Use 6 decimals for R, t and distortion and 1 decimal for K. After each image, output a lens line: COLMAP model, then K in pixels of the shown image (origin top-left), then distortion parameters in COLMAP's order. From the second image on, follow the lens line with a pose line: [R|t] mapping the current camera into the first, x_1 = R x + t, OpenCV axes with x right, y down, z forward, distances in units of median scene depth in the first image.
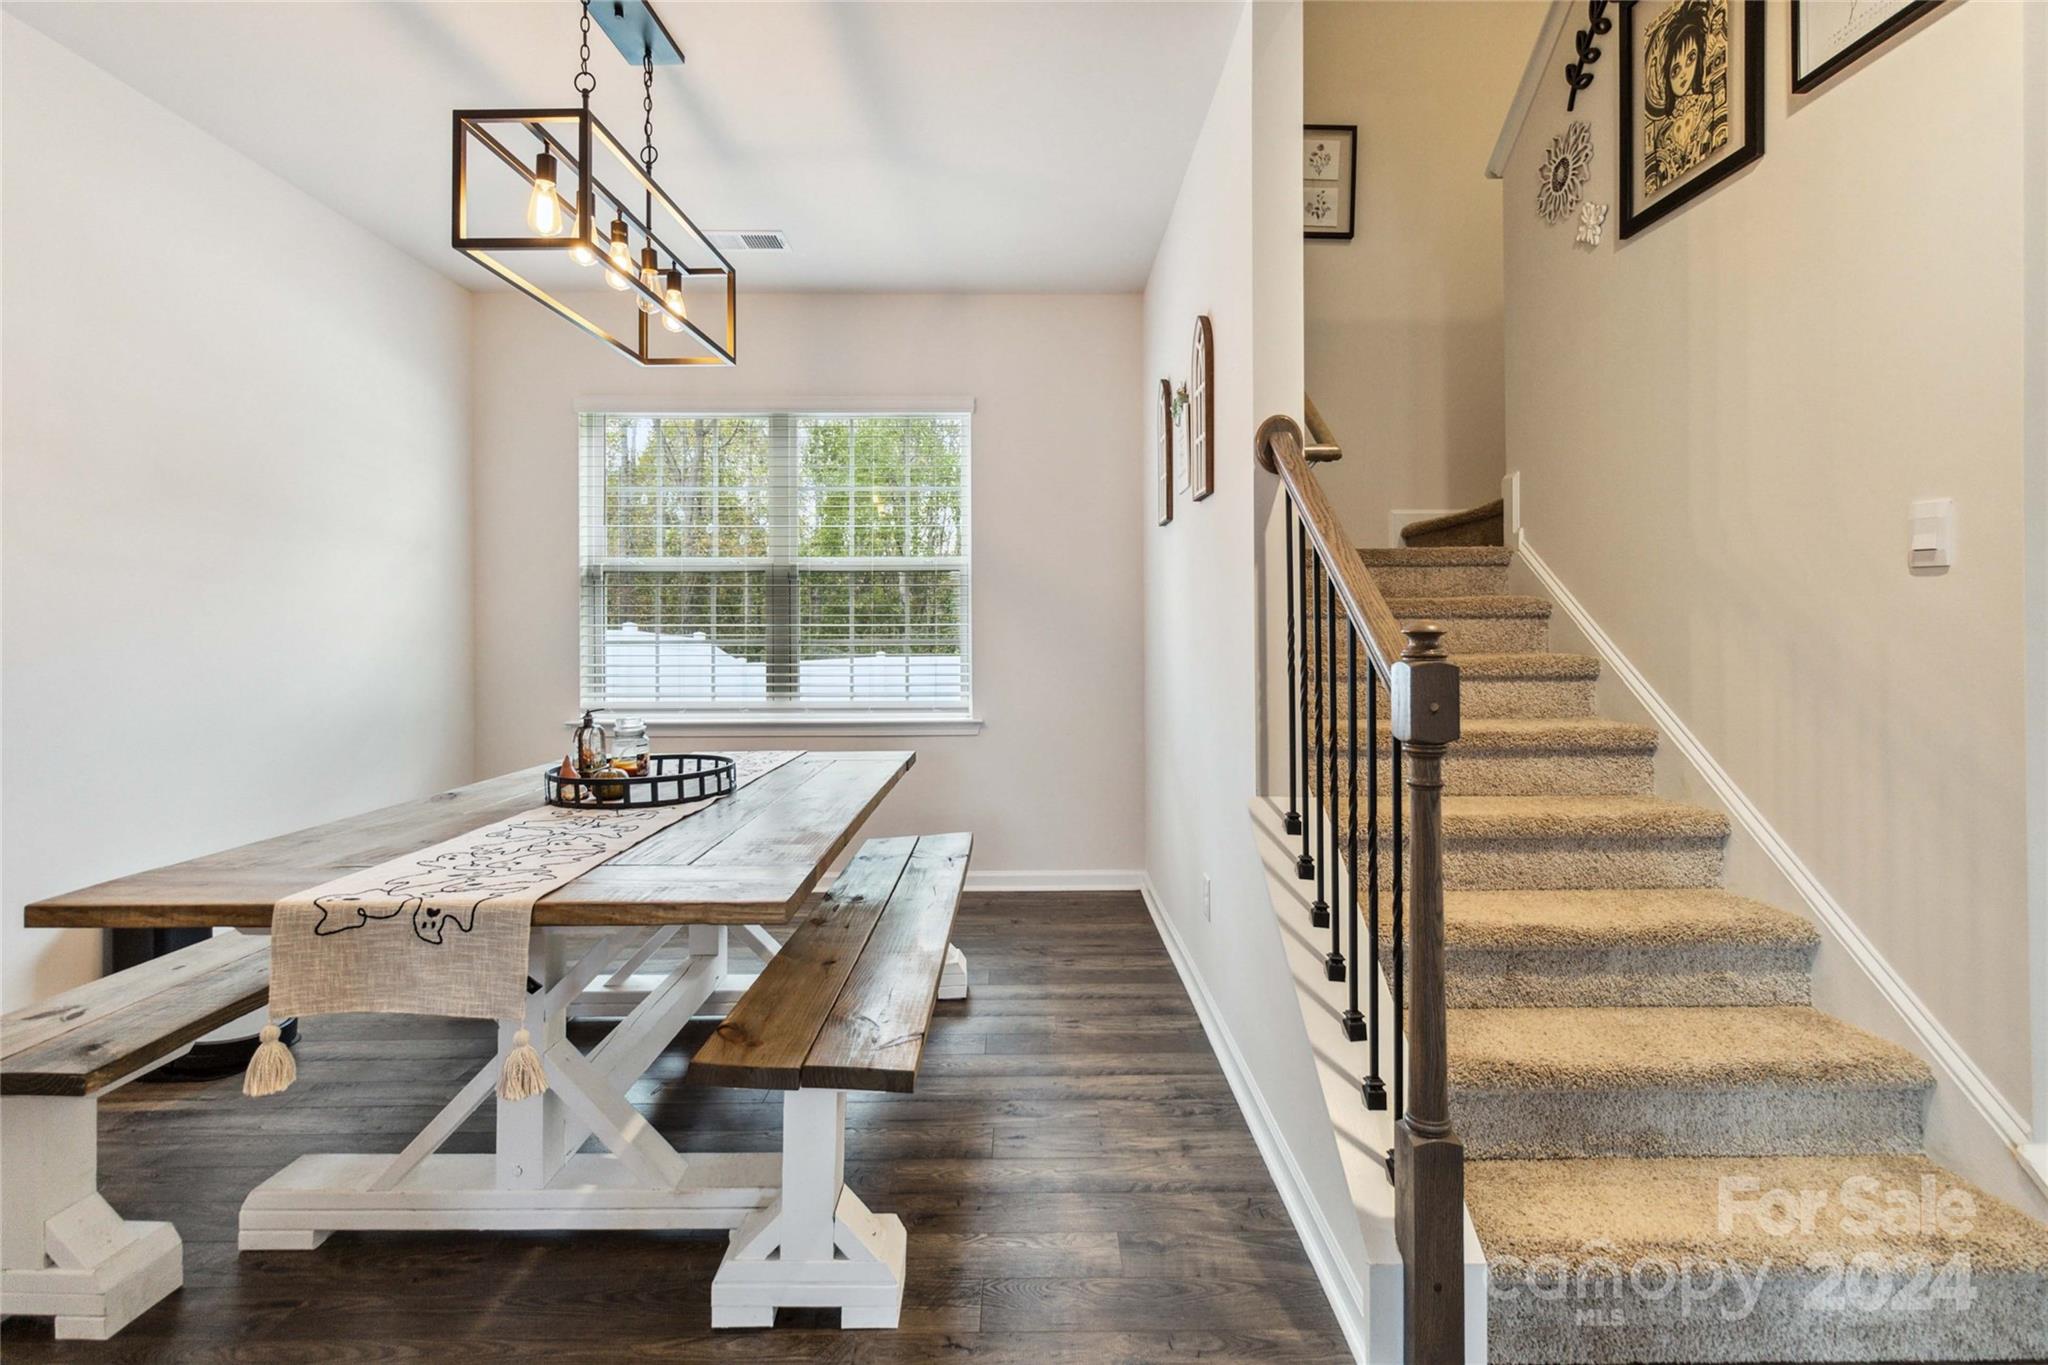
lens RADIAL K [[952.7, 0, 1046.4], [0, 952.7, 629.3], [0, 0, 1]] dist [0.003755, 0.000943]
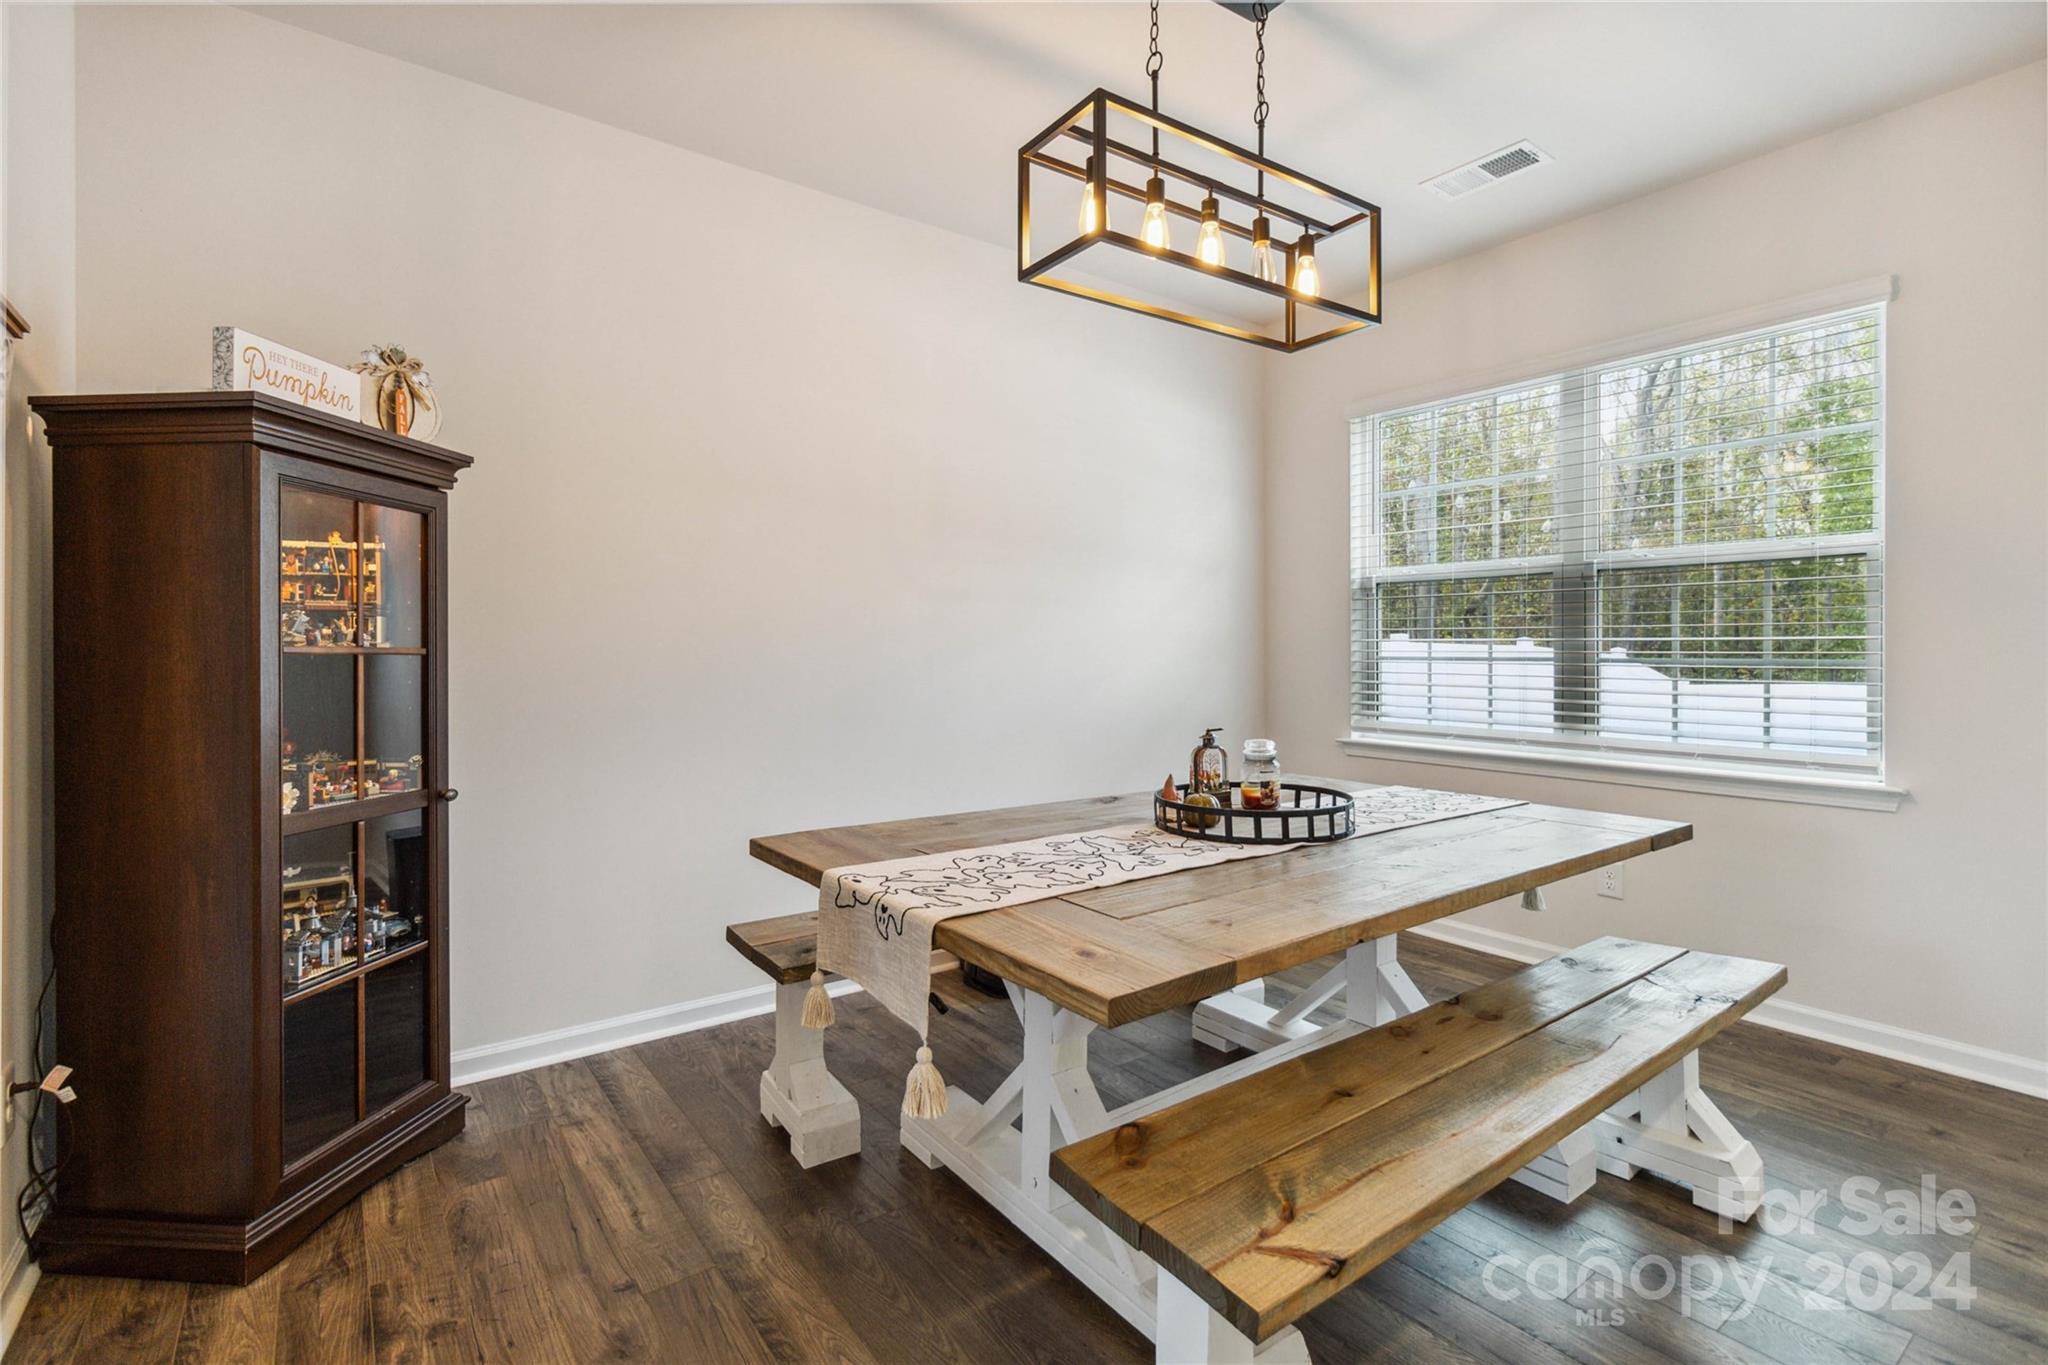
lens RADIAL K [[952.7, 0, 1016.2], [0, 952.7, 654.6], [0, 0, 1]] dist [0.003755, 0.000943]
pose [[0.589425, 0.008491, -0.807778, 0.168484], [-0.000541, 0.999949, 0.010117, 0.001067], [0.807823, -0.005526, 0.589399, 0.277136]]
